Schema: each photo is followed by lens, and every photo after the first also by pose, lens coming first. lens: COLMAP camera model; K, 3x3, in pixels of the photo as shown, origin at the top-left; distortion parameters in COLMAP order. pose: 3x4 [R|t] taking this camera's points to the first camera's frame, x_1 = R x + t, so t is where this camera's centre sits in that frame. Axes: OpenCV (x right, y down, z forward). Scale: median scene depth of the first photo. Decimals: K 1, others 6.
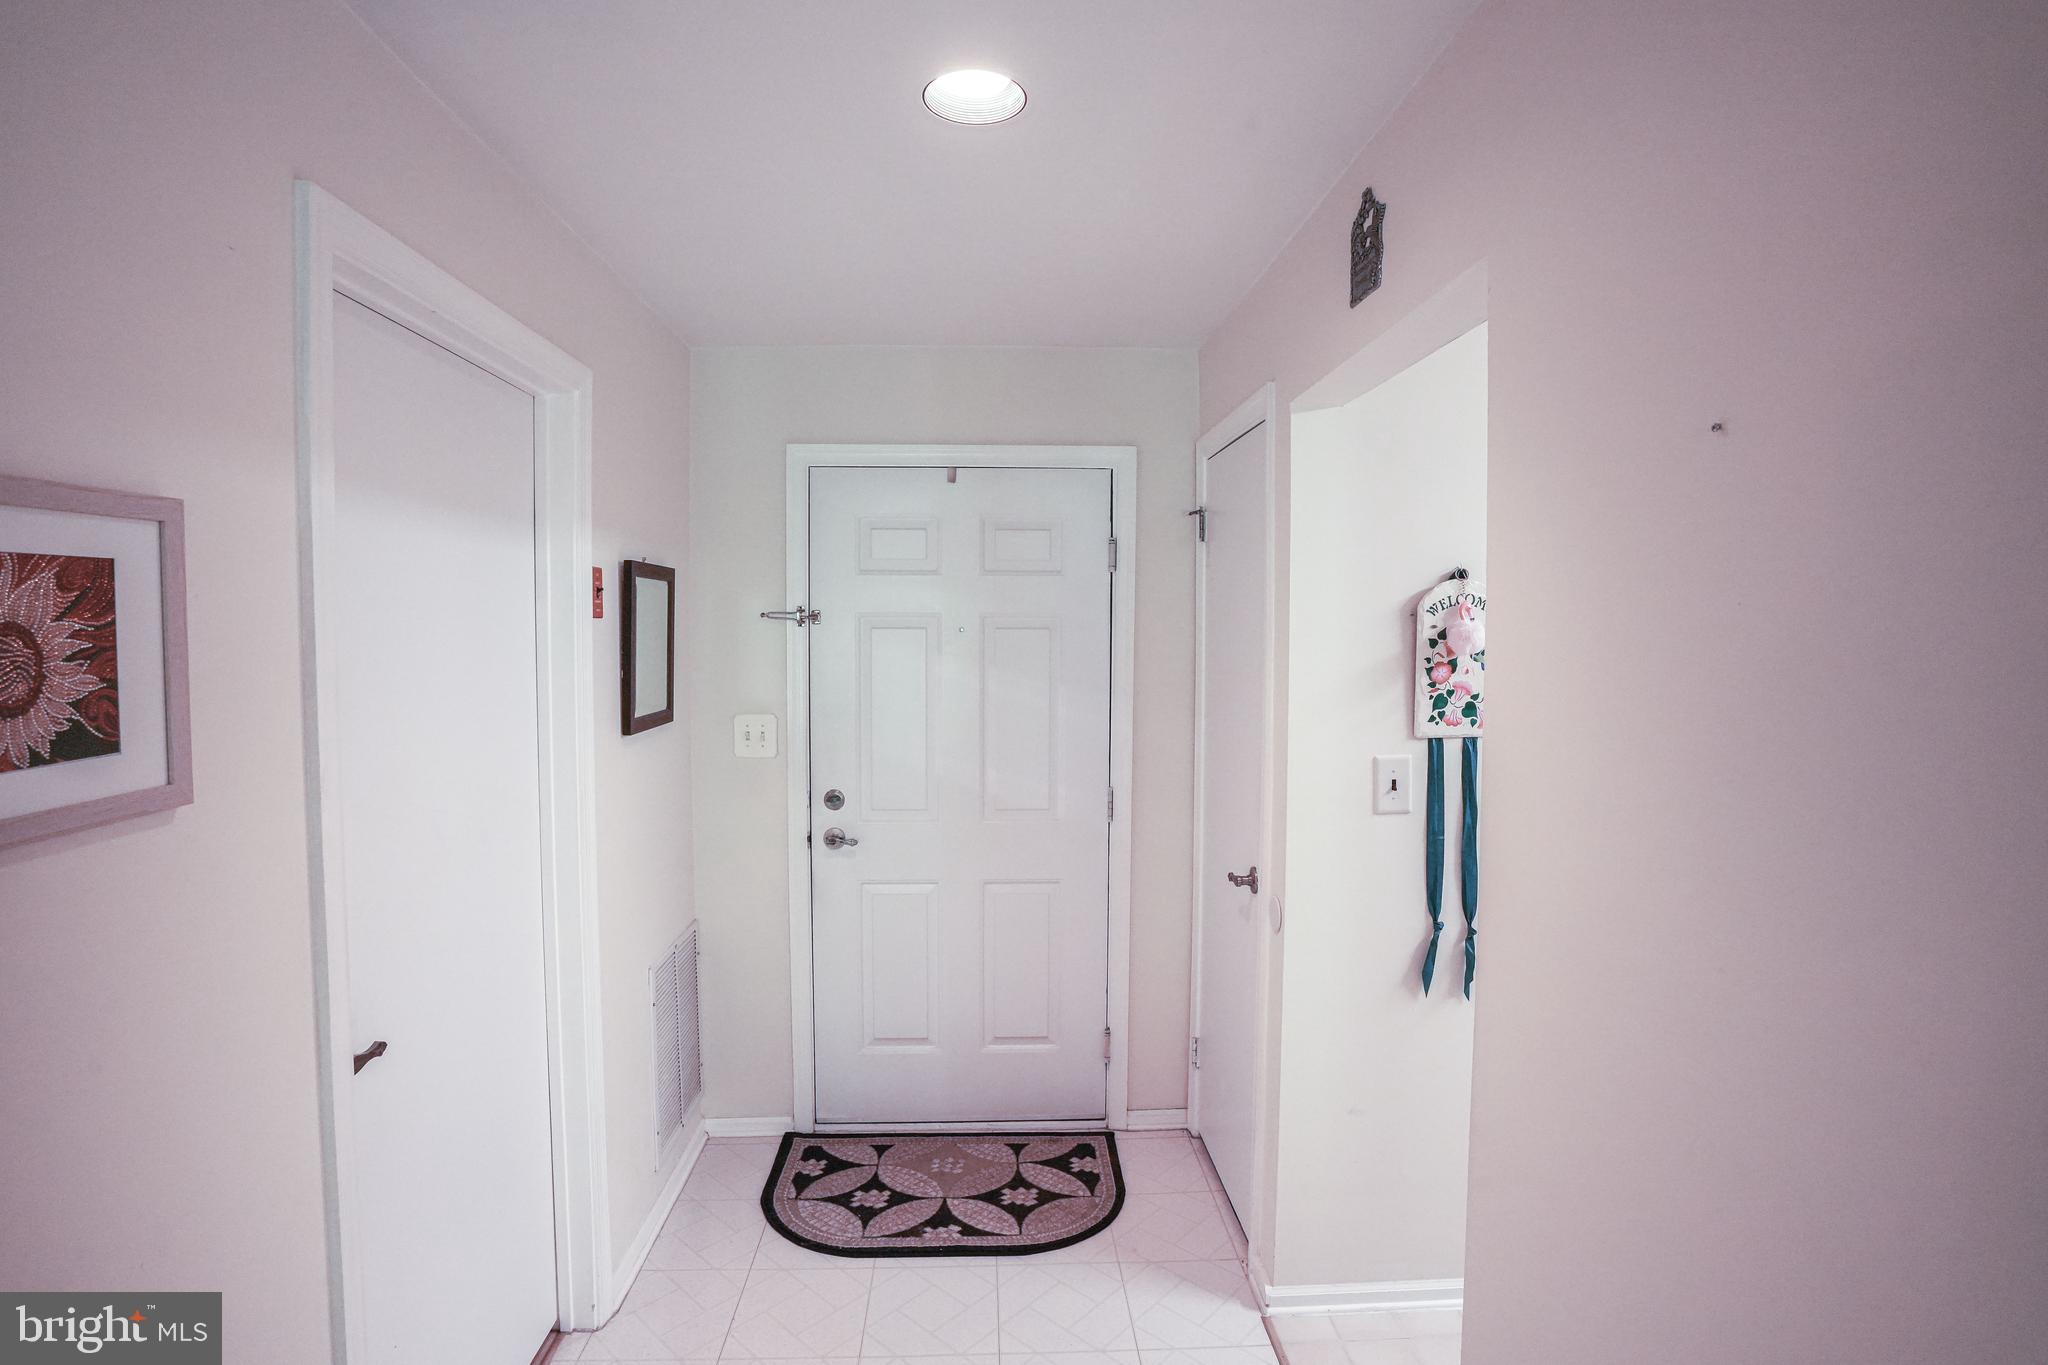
lens RADIAL K [[1000.3, 0, 1016.4], [0, 1000.3, 686.8], [0, 0, 1]] dist [-0.037279, 0.006755]
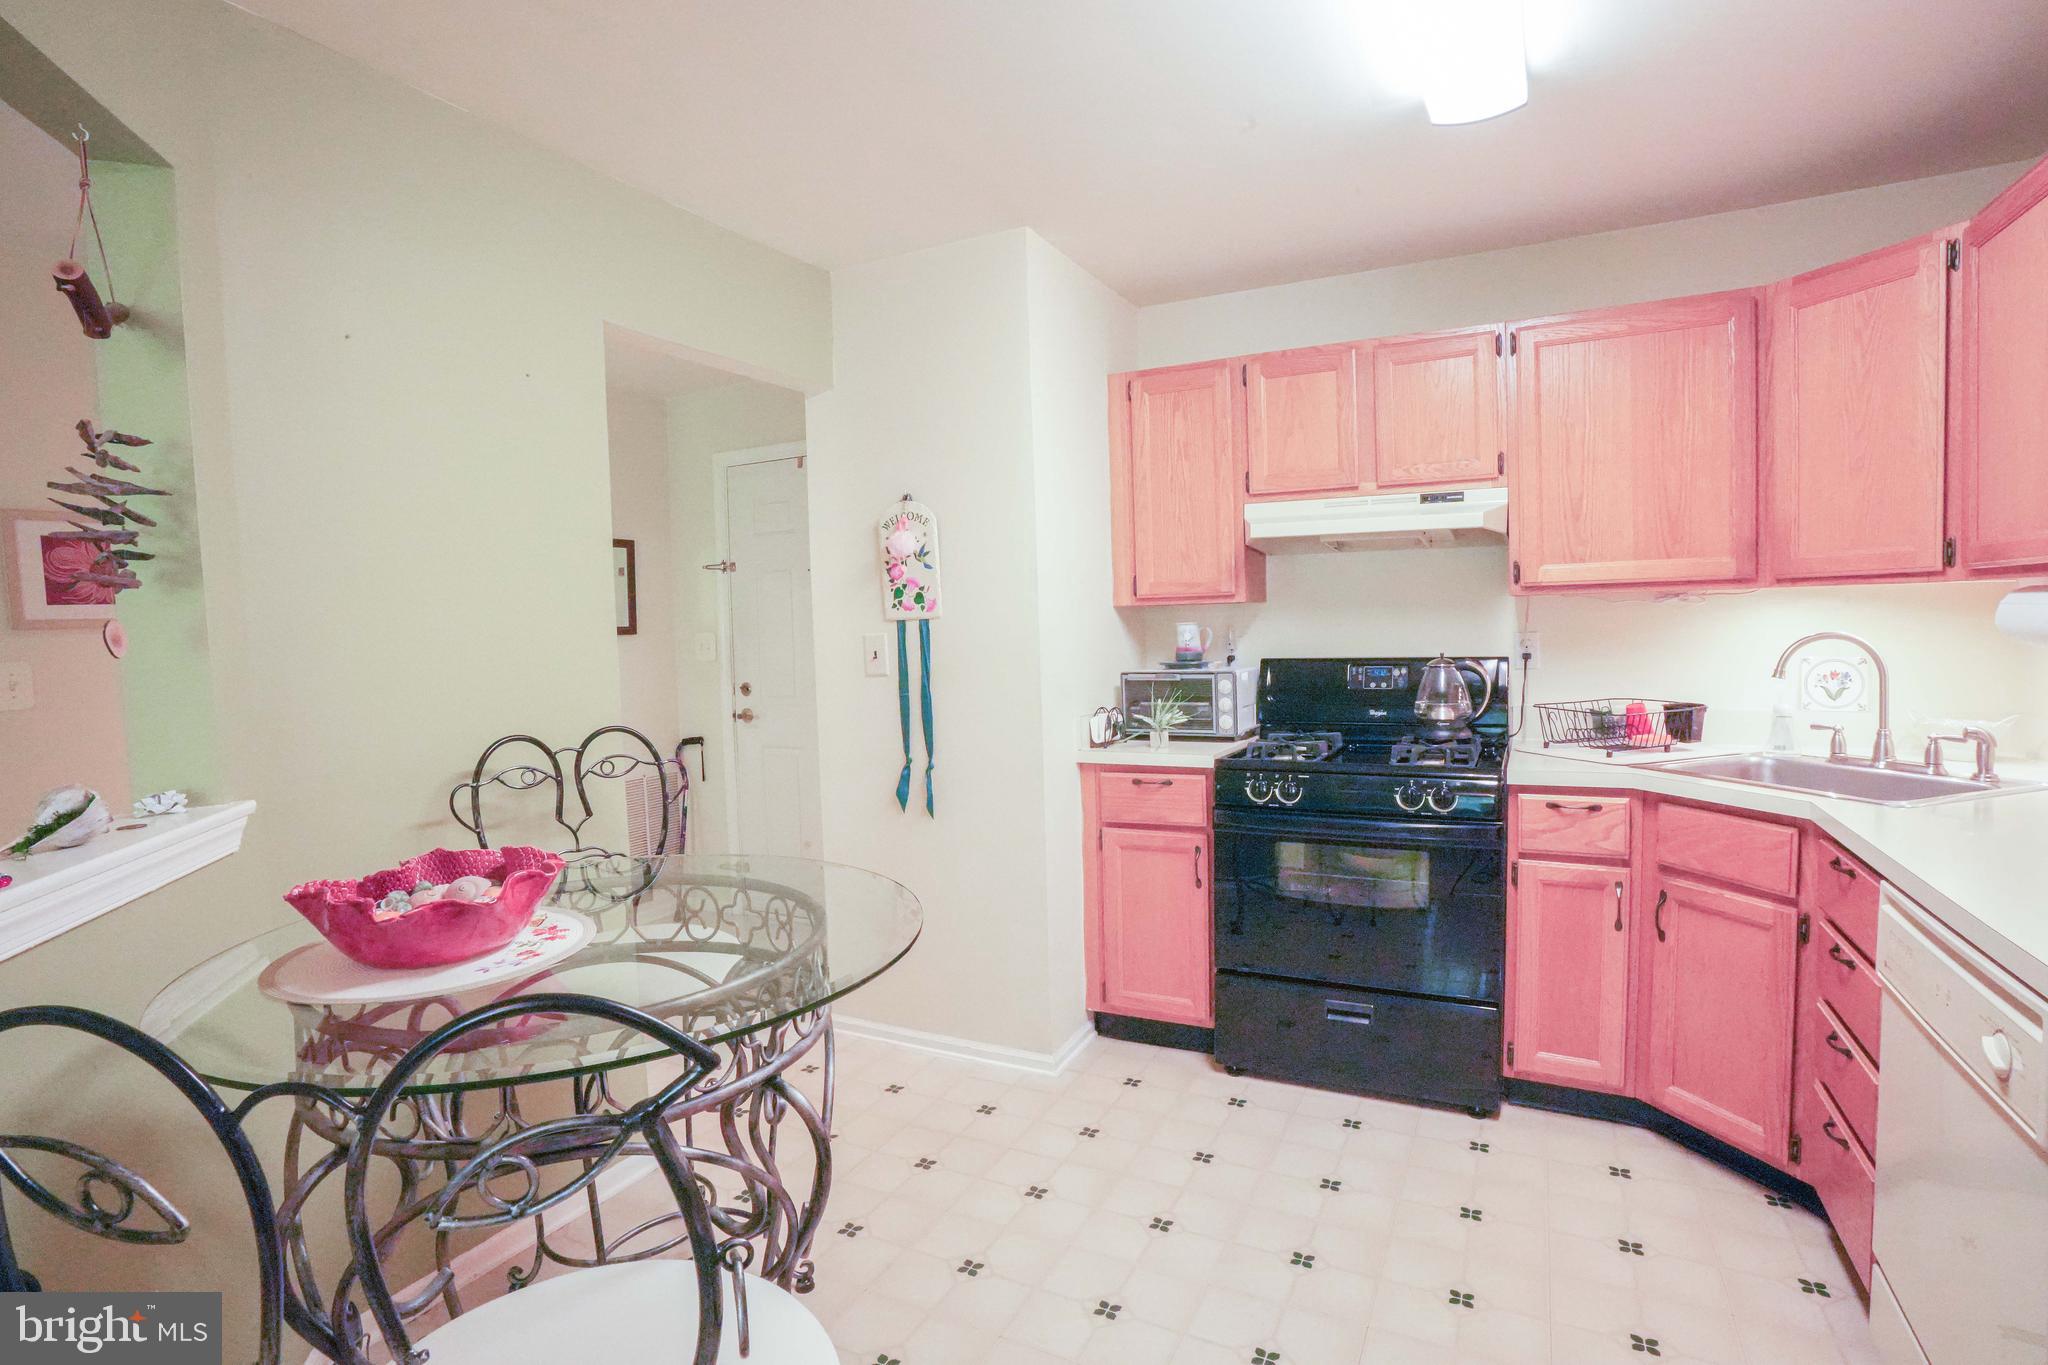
lens RADIAL K [[1000.3, 0, 1038.4], [0, 1000.3, 684.6], [0, 0, 1]] dist [-0.037279, 0.006755]
pose [[0.861808, 0.003043, -0.507225, 1.272670], [0.000597, 0.999975, 0.007012, 0.129528], [0.507234, -0.006346, 0.861785, -0.077335]]
